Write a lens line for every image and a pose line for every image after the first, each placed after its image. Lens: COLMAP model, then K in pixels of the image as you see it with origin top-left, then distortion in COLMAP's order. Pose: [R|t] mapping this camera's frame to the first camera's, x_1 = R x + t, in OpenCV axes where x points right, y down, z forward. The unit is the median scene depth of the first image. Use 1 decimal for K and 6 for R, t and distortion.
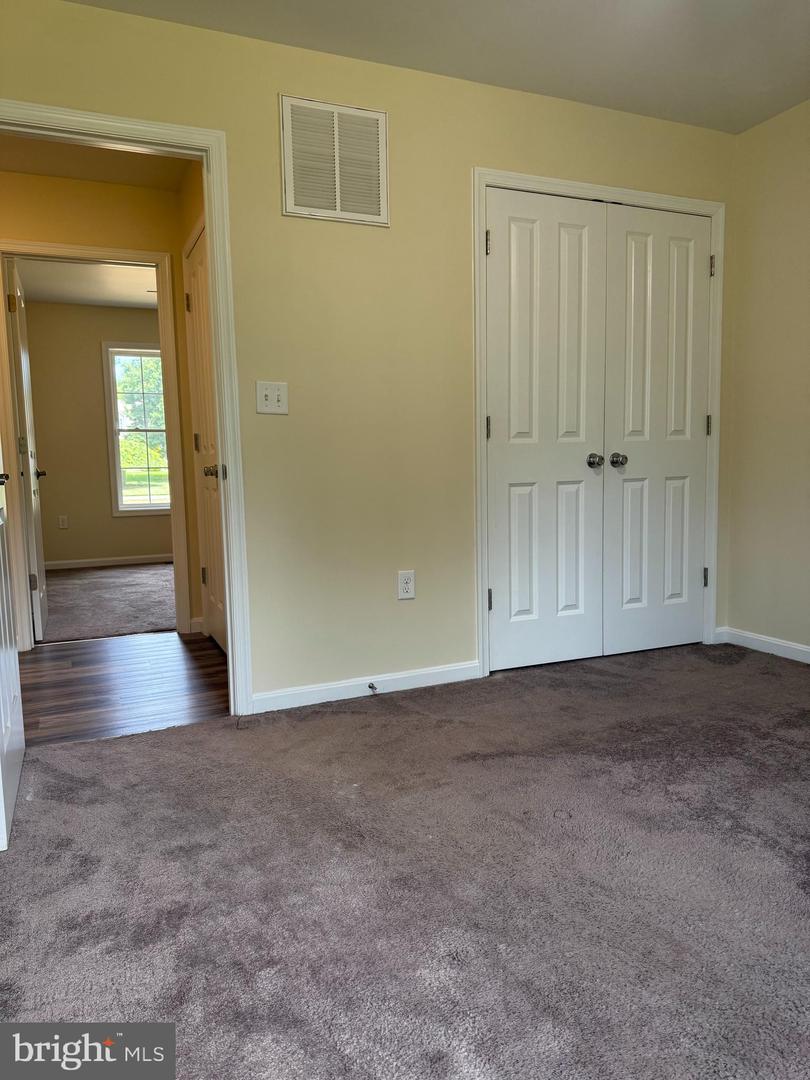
lens RADIAL K [[777.7, 0, 406.2], [0, 777.7, 540.4], [0, 0, 1]] dist [0.022915, -0.010961]
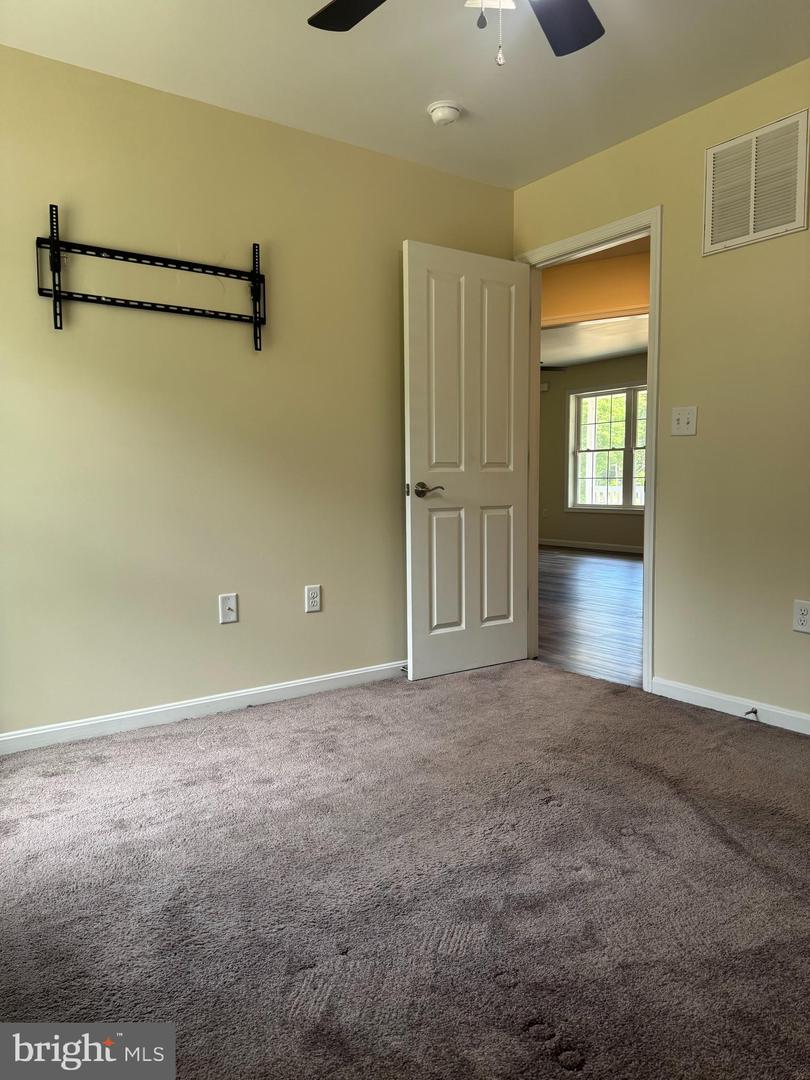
lens RADIAL K [[777.7, 0, 405.6], [0, 777.7, 540.9], [0, 0, 1]] dist [0.022915, -0.010961]
pose [[0.198383, 0.106726, -0.974297, 0.889367], [-0.108161, 0.990366, 0.086463, -0.067429], [0.974138, 0.088228, 0.208015, 0.397645]]
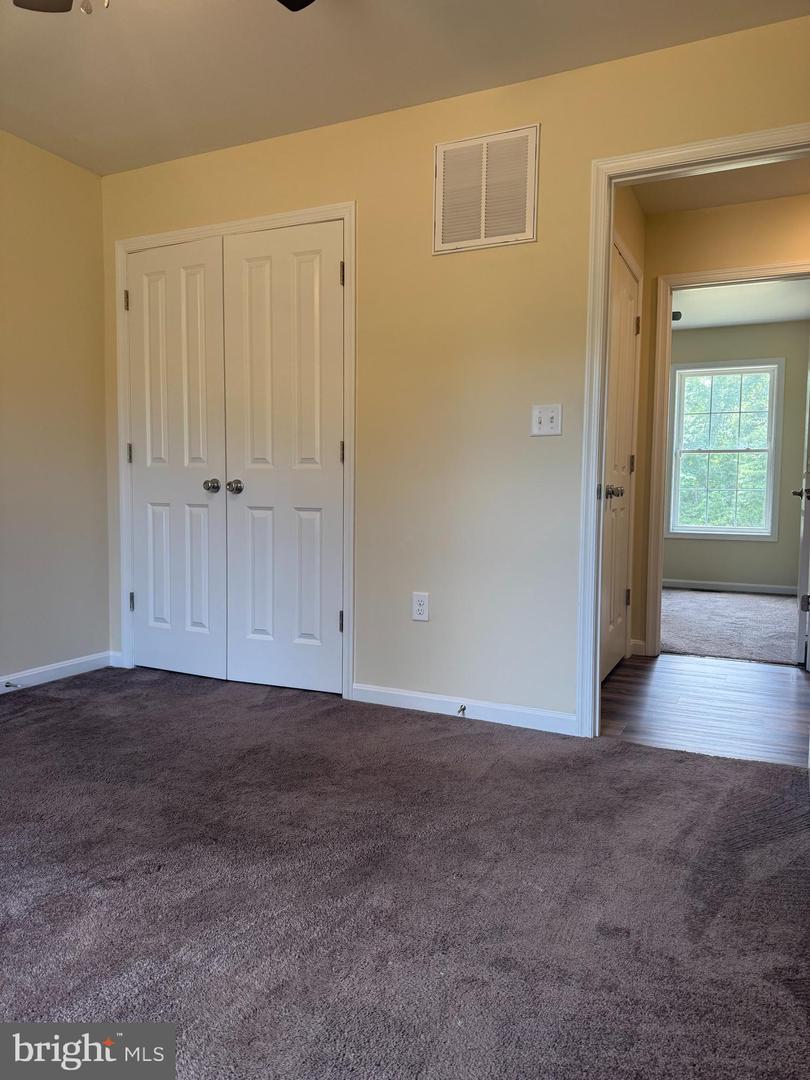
lens RADIAL K [[777.7, 0, 401.3], [0, 777.7, 540.4], [0, 0, 1]] dist [0.022915, -0.010961]
pose [[0.626126, 0.100990, -0.773155, 0.696805], [-0.119026, 0.992335, 0.033228, -0.053989], [0.770584, 0.071221, 0.633347, 0.311464]]
